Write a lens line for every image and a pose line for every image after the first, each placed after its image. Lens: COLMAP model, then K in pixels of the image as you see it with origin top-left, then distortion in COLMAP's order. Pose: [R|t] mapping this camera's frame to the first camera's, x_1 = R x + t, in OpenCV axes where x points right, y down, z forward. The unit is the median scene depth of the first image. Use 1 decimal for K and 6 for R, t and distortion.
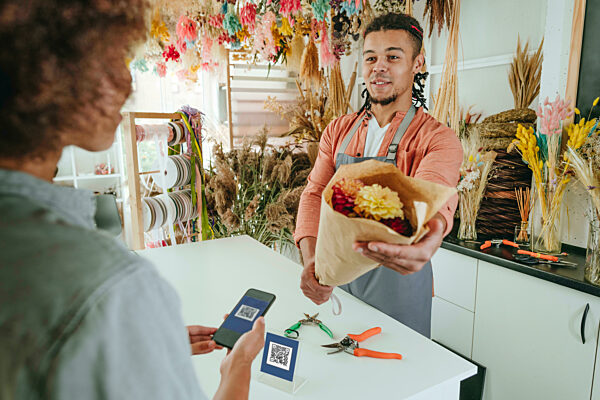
lens RADIAL K [[410.1, 0, 300.0], [0, 410.1, 200.0], [0, 0, 1]] dist [0.003162, 0.001288]
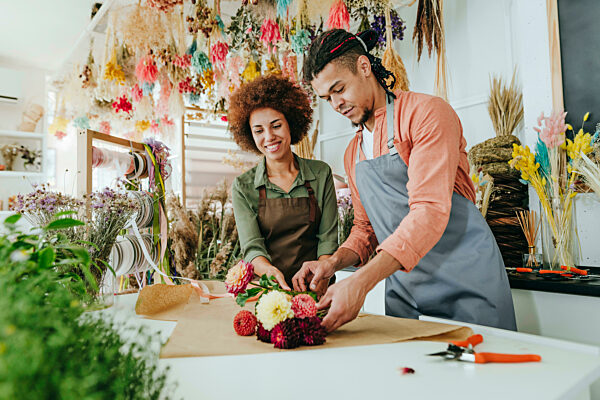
lens RADIAL K [[410.1, 0, 300.0], [0, 410.1, 200.0], [0, 0, 1]] dist [0.003162, 0.001288]
pose [[0.984658, -0.004907, 0.174429, -0.107952], [0.046175, 0.971299, -0.233336, 0.113488], [-0.168278, 0.237810, 0.956624, 0.129343]]
